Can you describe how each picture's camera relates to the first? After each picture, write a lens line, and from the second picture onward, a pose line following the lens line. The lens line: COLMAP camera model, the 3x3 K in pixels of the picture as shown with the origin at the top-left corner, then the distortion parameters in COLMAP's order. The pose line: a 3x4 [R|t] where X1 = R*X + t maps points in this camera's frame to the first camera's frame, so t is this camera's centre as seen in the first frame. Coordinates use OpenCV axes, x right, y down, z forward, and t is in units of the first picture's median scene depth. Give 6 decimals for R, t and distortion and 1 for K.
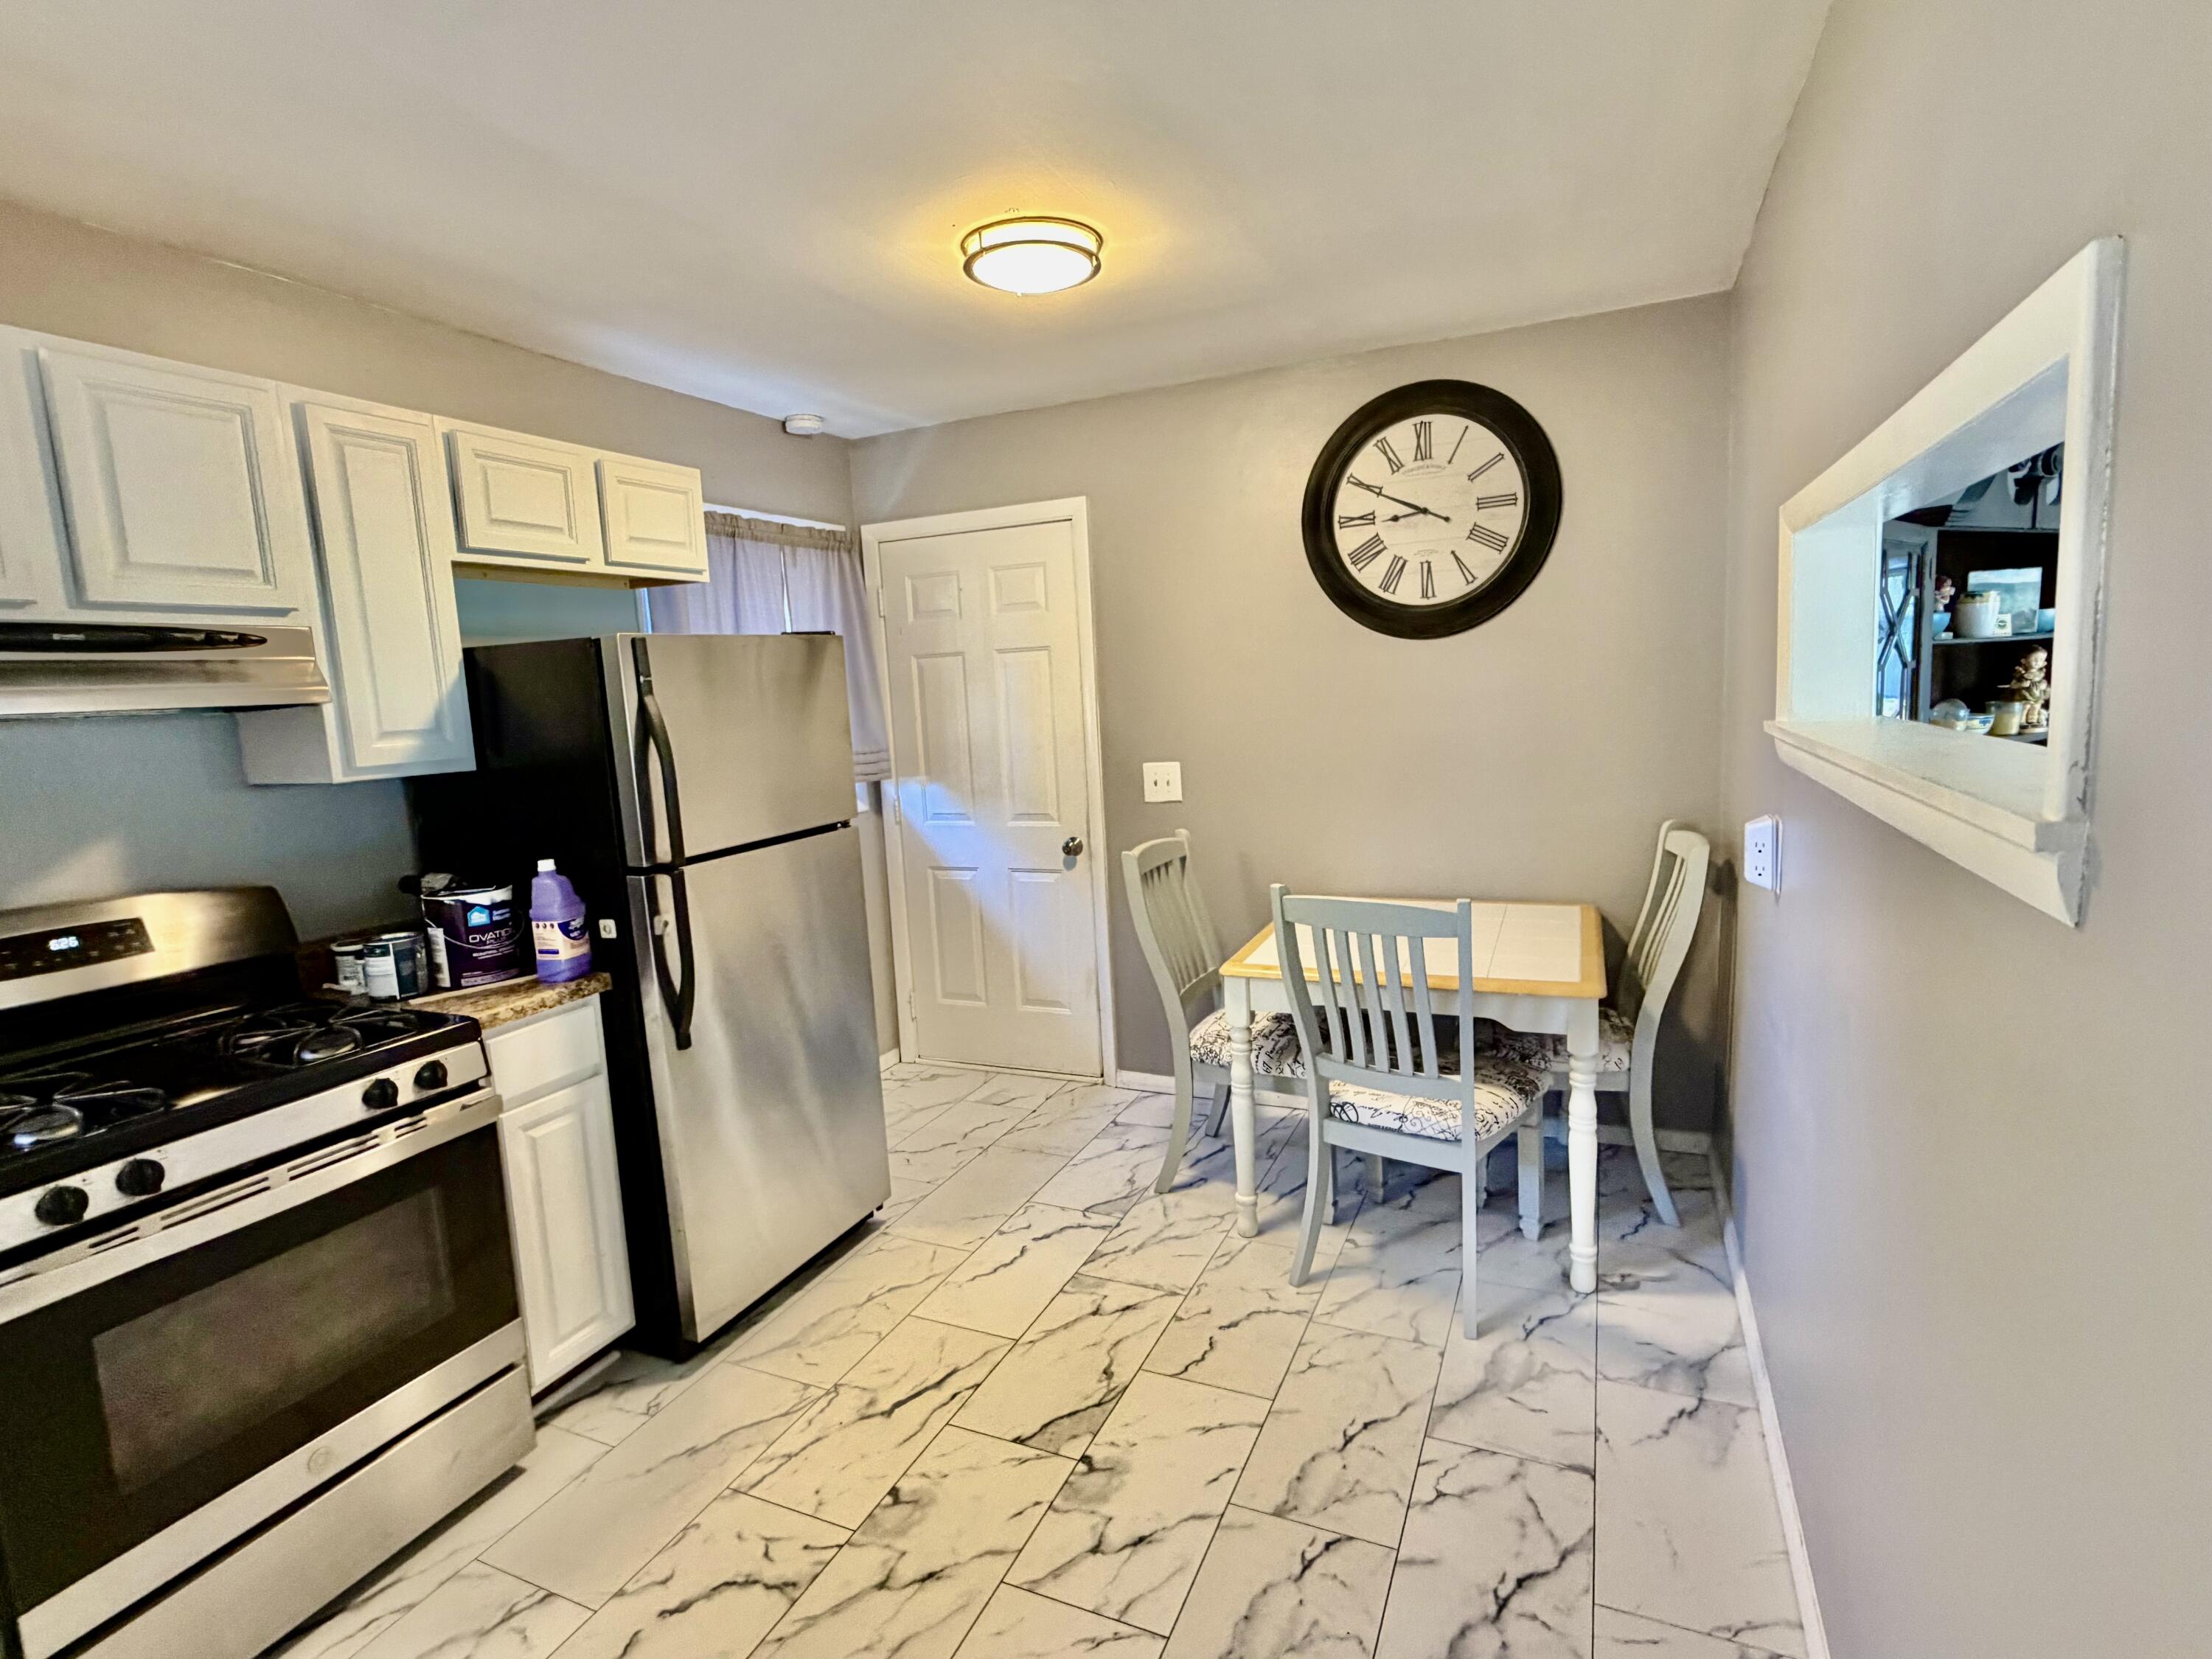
lens RADIAL K [[1092.2, 0, 1106.0], [0, 1092.2, 829.5], [0, 0, 1]] dist [0.000034, 0.000531]
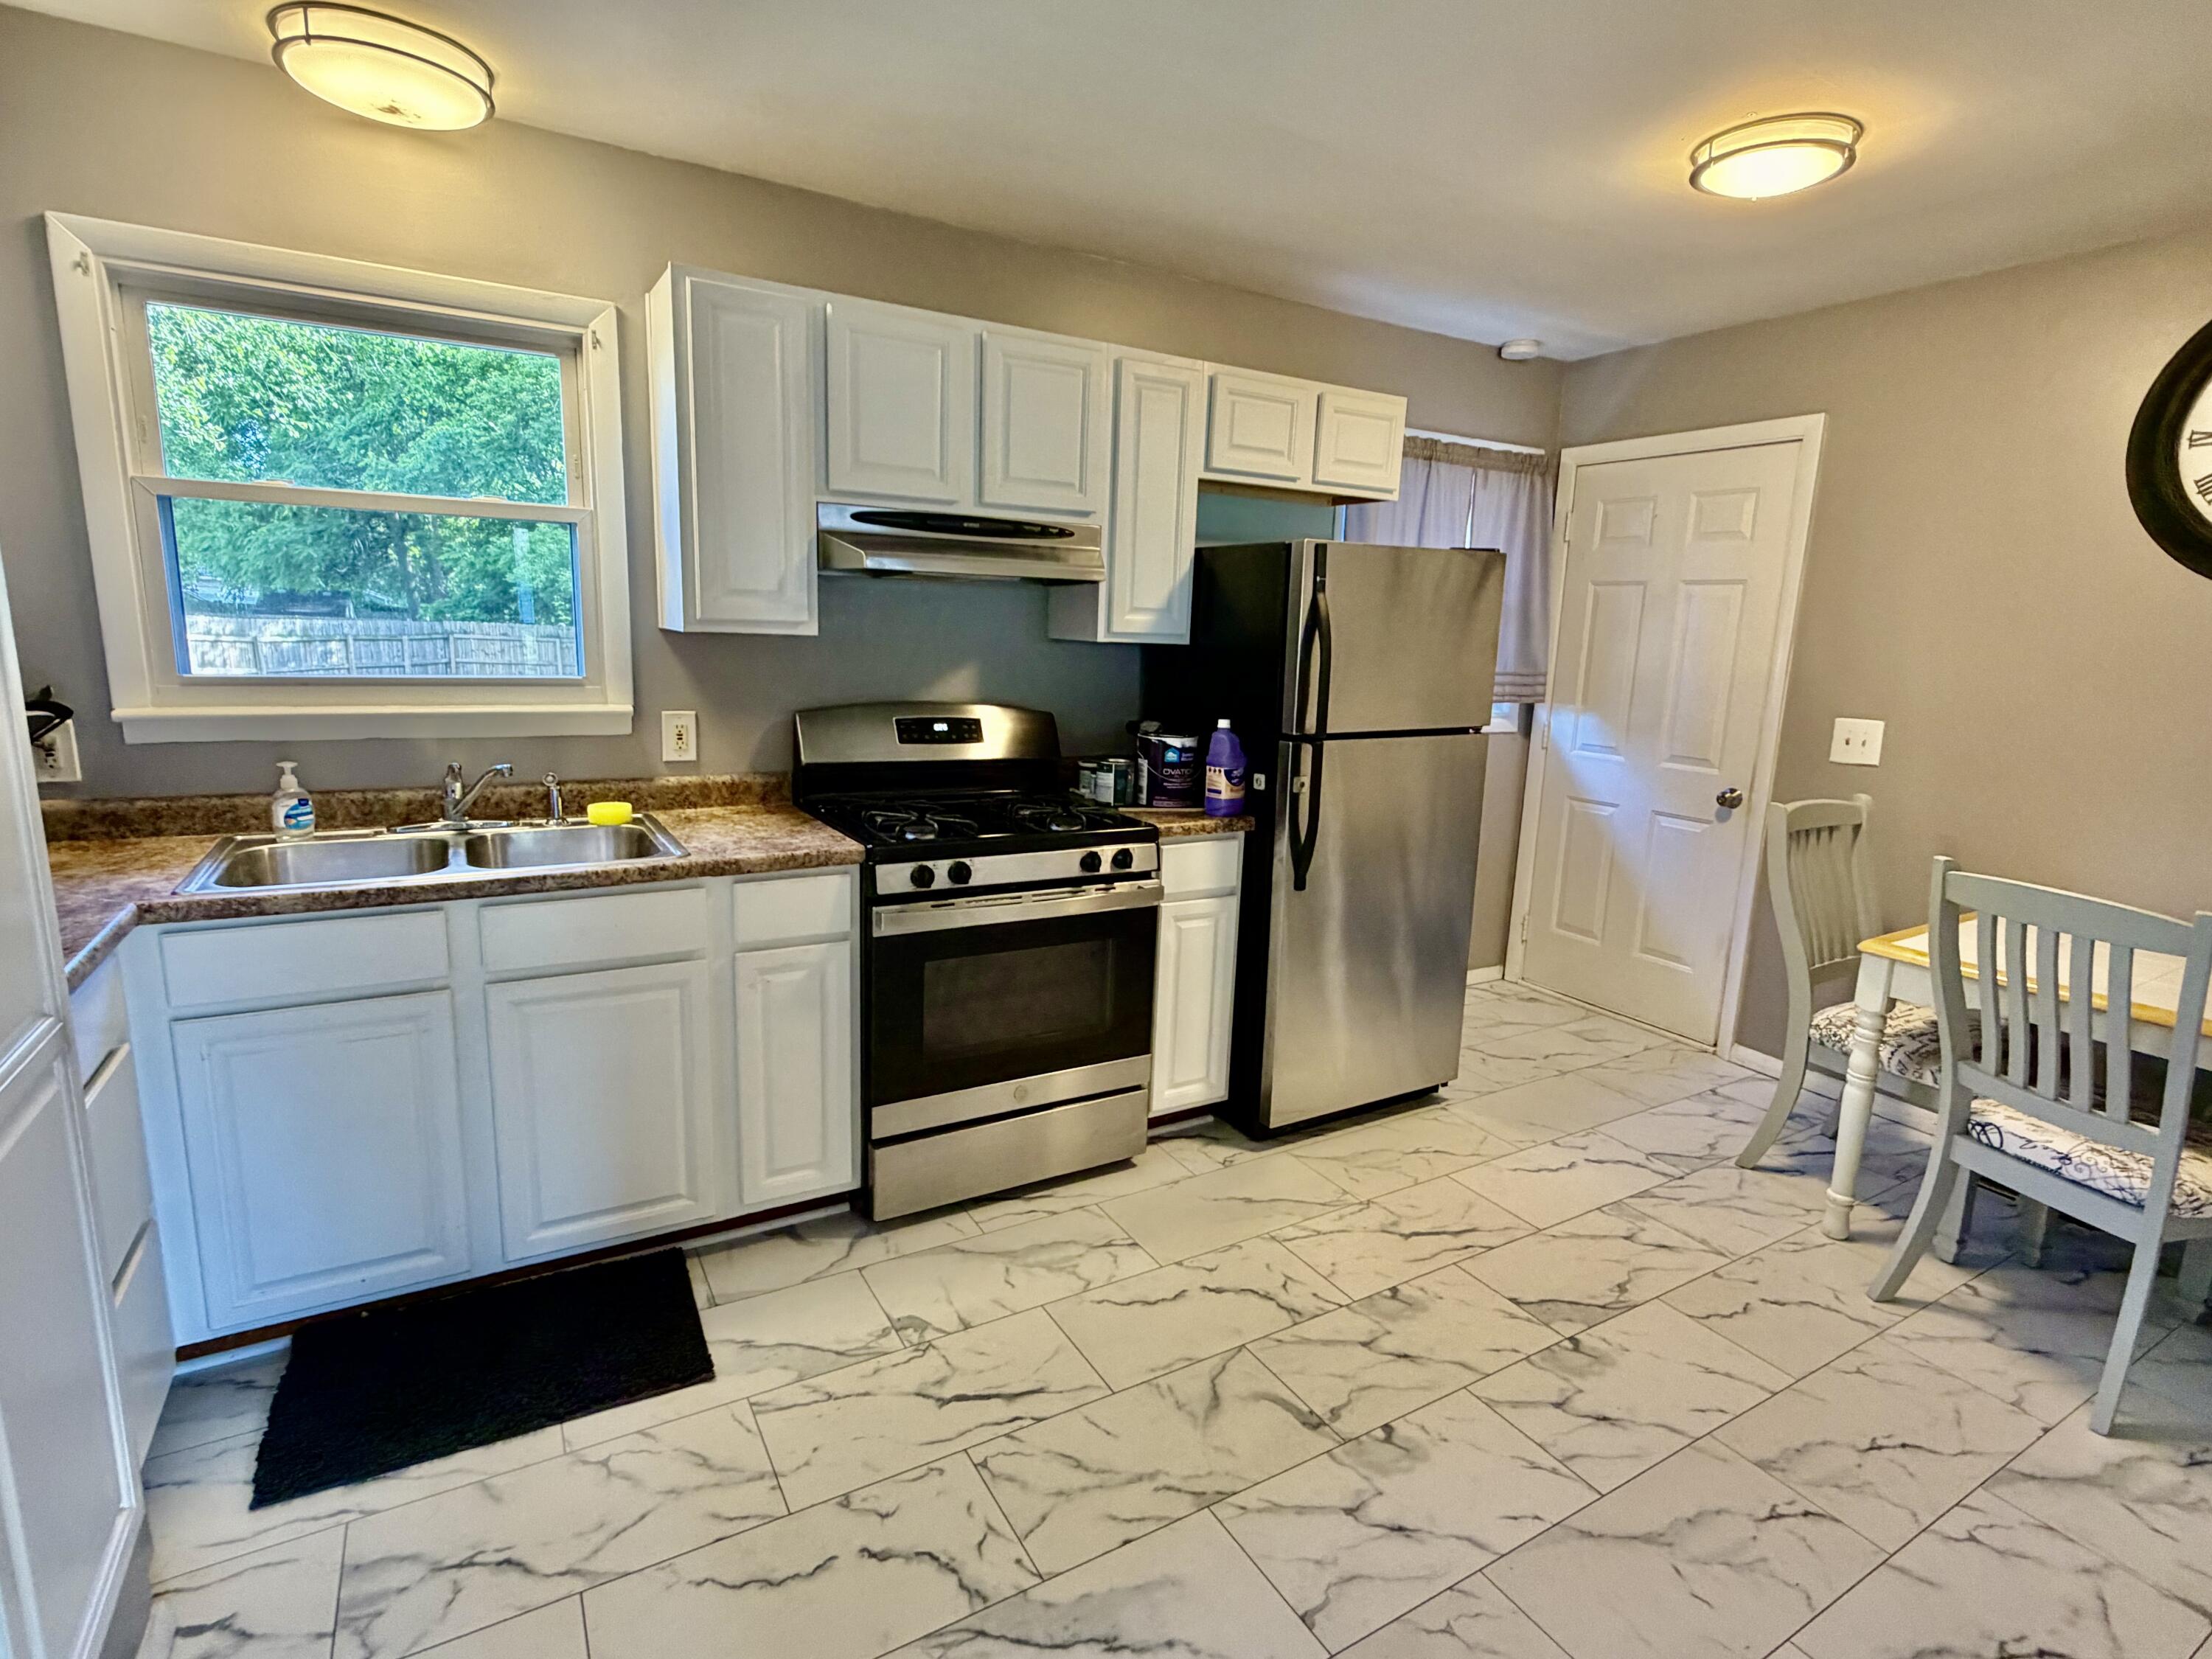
lens RADIAL K [[1092.2, 0, 1106.0], [0, 1092.2, 829.5], [0, 0, 1]] dist [0.000034, 0.000531]
pose [[0.812778, 0.184676, -0.552528, 0.095503], [-0.150766, 0.982794, 0.106707, 0.038380], [0.562727, -0.003427, 0.826636, -0.119346]]
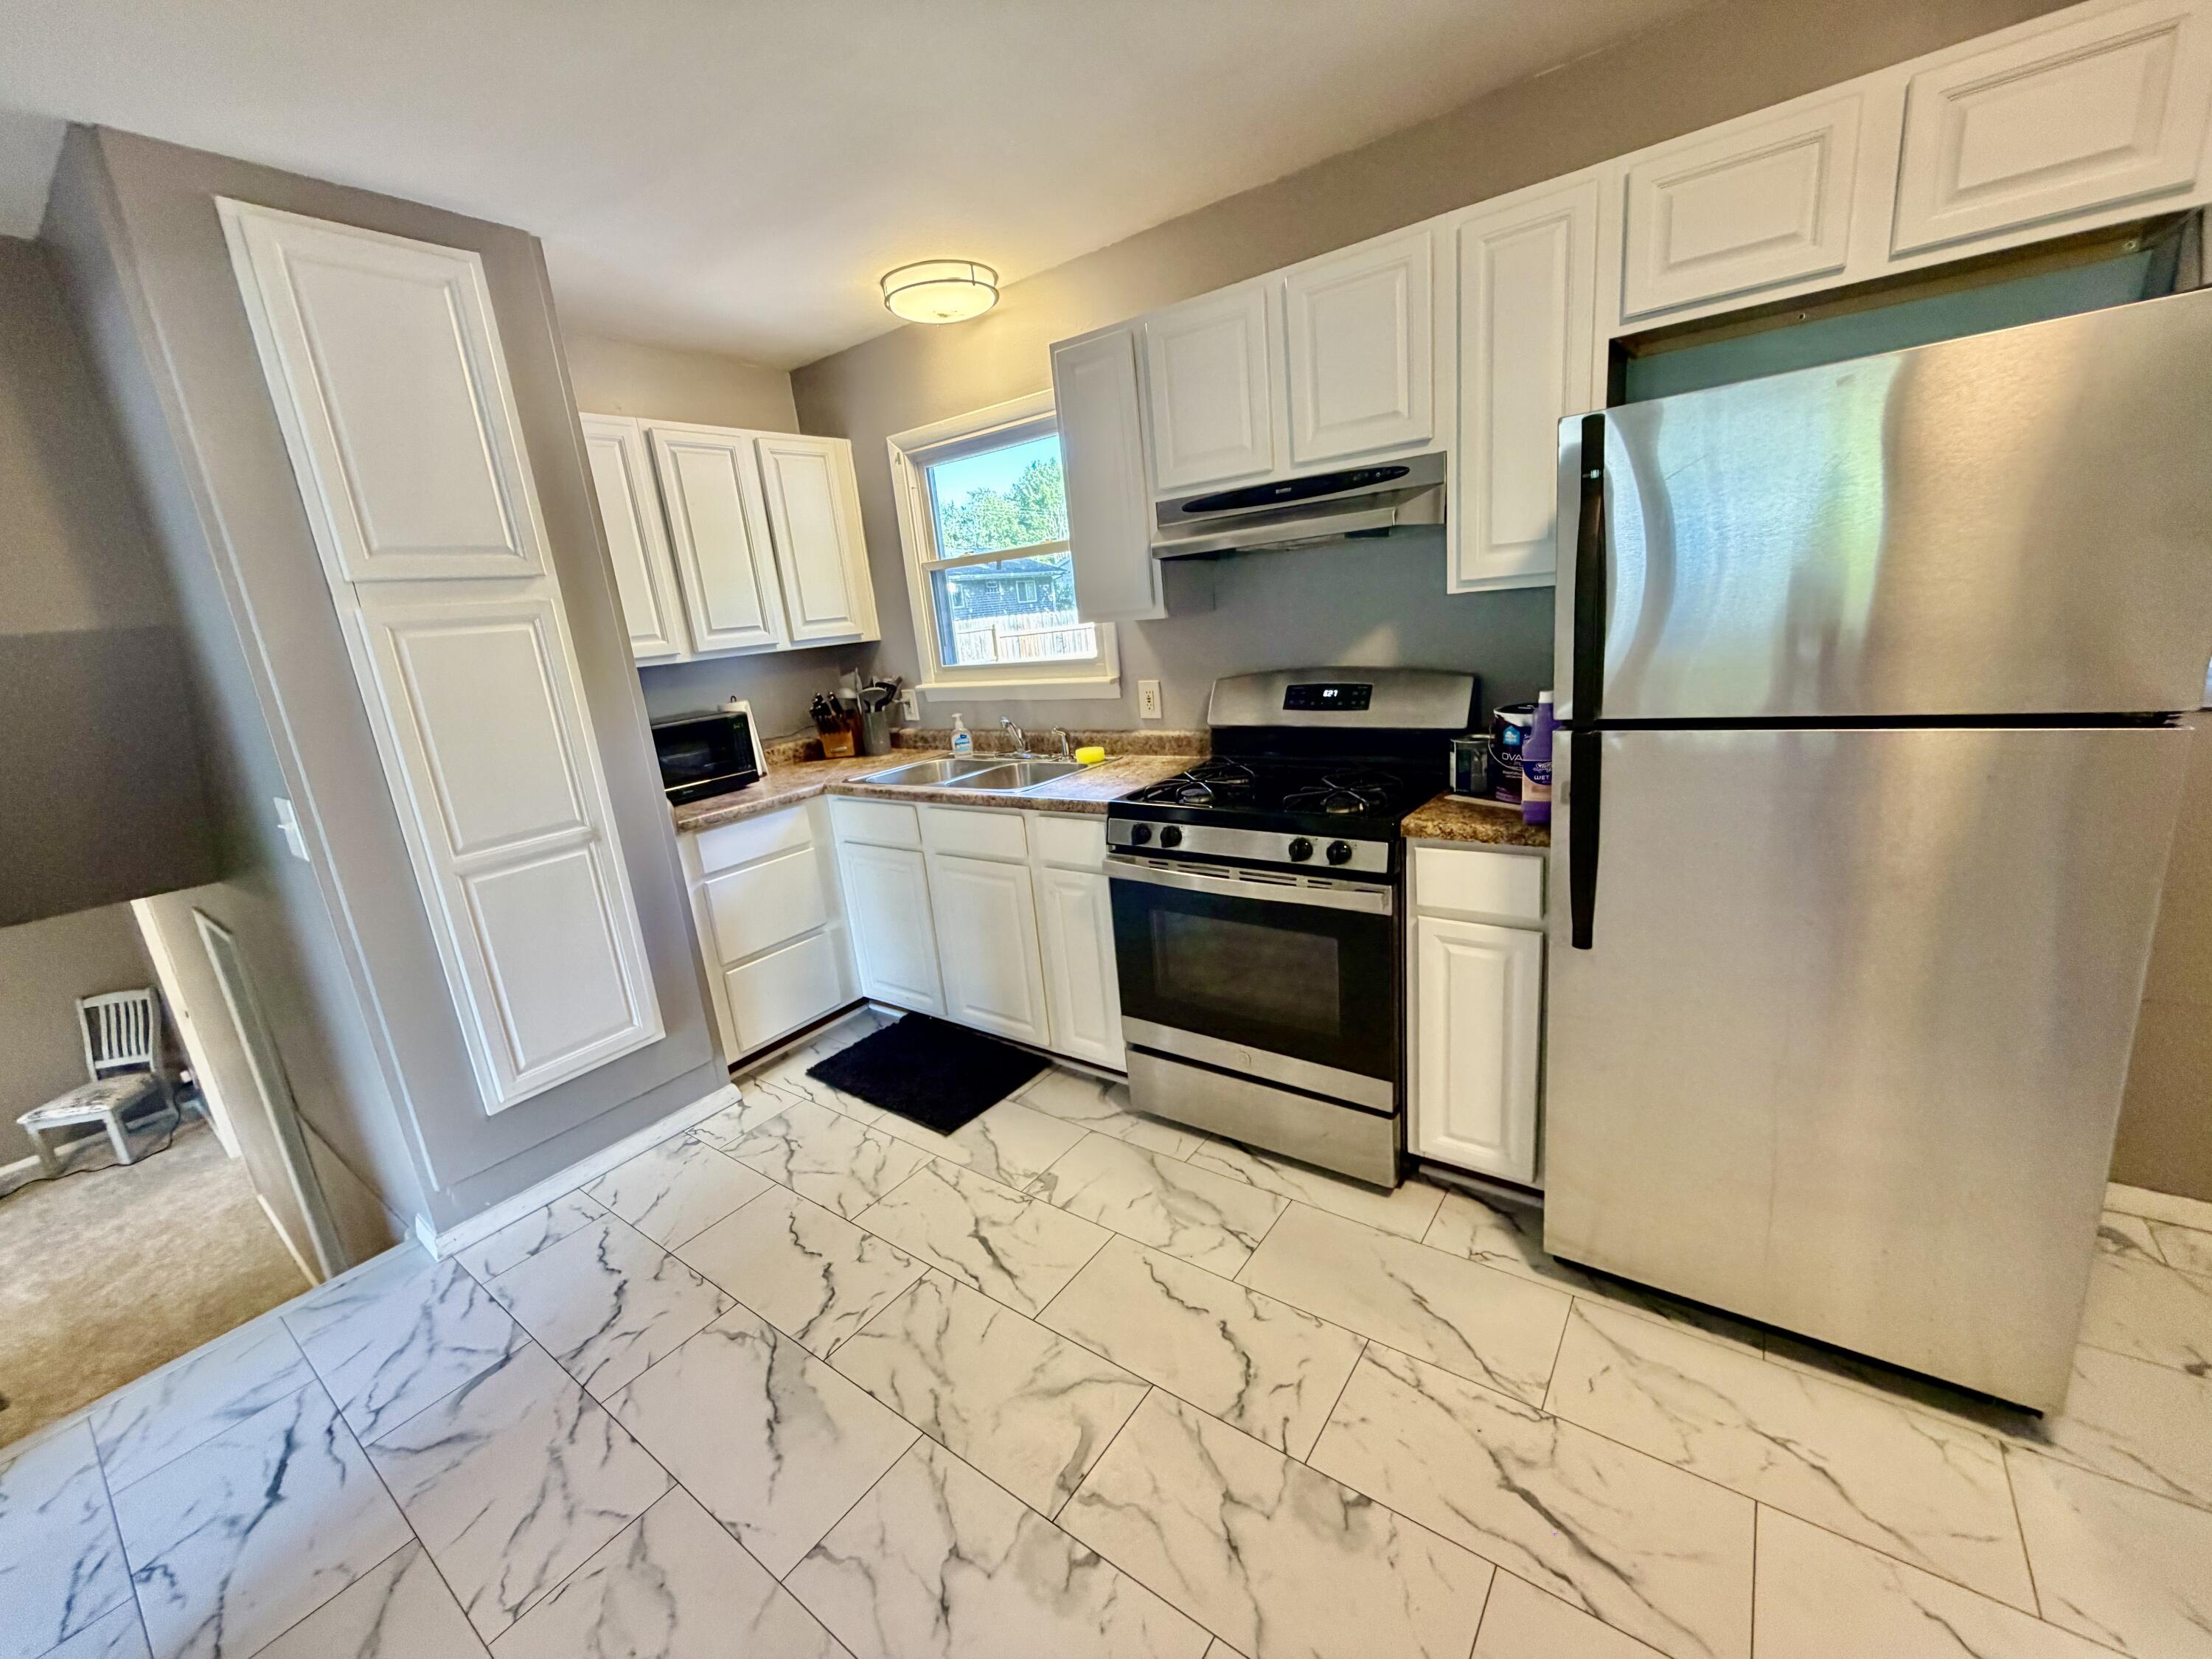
lens RADIAL K [[885.0, 0, 1106.0], [0, 885.0, 829.5], [0, 0, 1]] dist [0.000552, 0.000041]
pose [[-0.202500, 0.311189, -0.928523, 0.280634], [-0.022281, 0.946457, 0.322059, -0.091264], [0.979029, 0.085905, -0.184724, 0.769401]]
